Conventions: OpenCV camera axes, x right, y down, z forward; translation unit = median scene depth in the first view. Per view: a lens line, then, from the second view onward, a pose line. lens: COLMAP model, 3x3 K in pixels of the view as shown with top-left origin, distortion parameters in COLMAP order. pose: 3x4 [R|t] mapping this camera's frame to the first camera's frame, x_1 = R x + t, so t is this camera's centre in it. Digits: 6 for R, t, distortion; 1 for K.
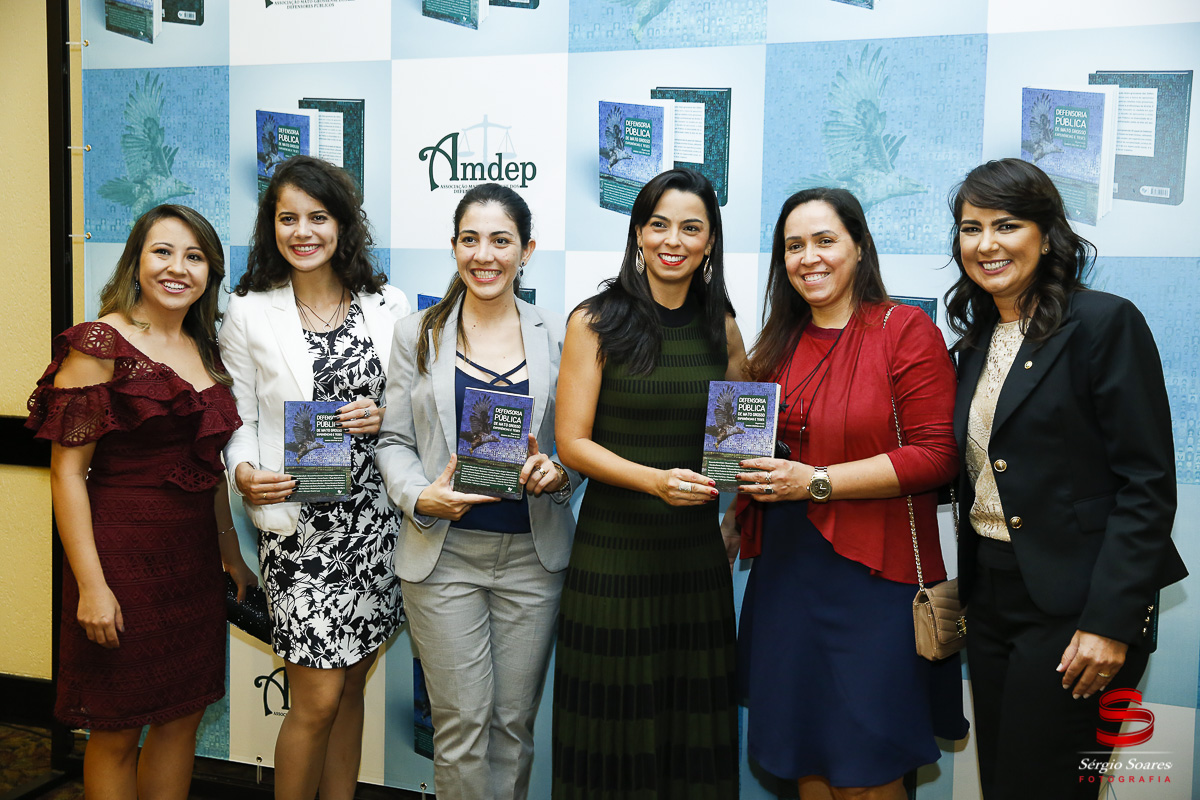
lens RADIAL K [[1453.9, 0, 569.0], [0, 1453.9, 408.4], [0, 0, 1]] dist [0.072017, 0.000000]
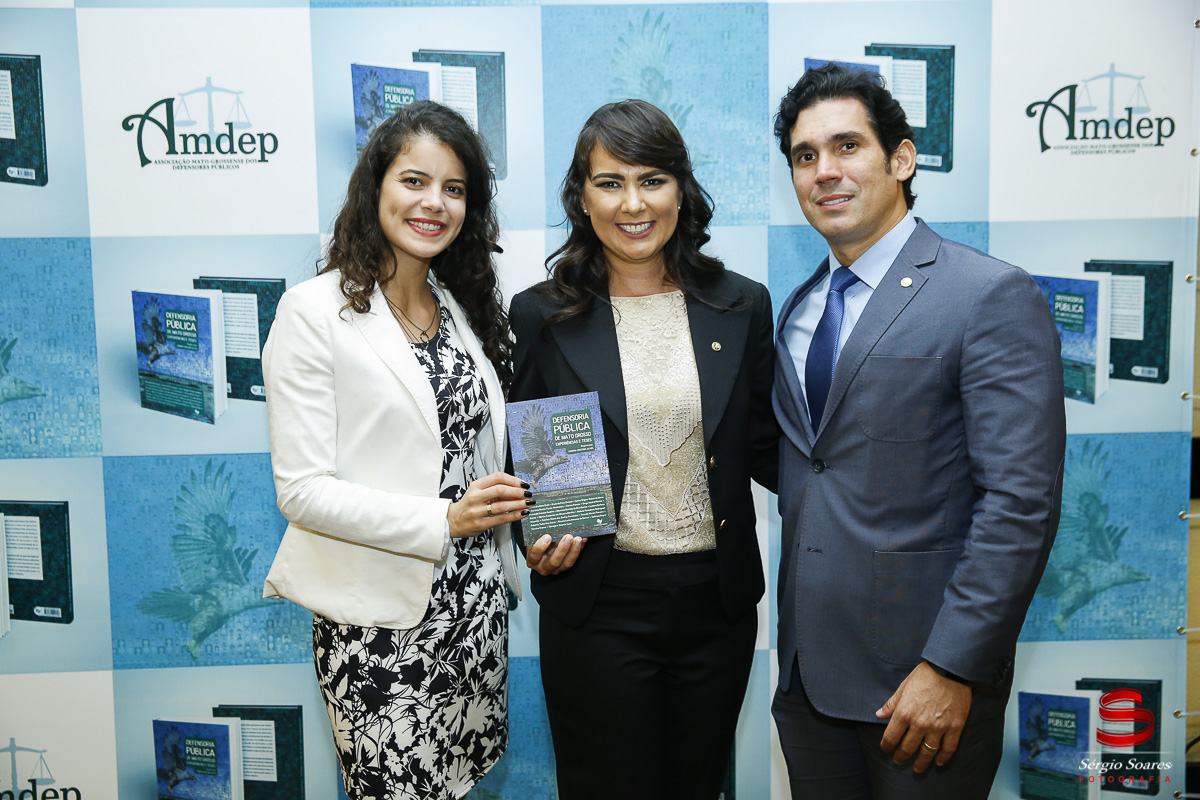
lens RADIAL K [[1317.2, 0, 550.5], [0, 1317.2, 388.0], [0, 0, 1]] dist [0.053096, 0.000000]
pose [[0.912280, -0.075847, 0.402483, -0.215579], [0.073524, 0.997067, 0.021243, -0.023346], [-0.402914, 0.010212, 0.915181, 0.226675]]
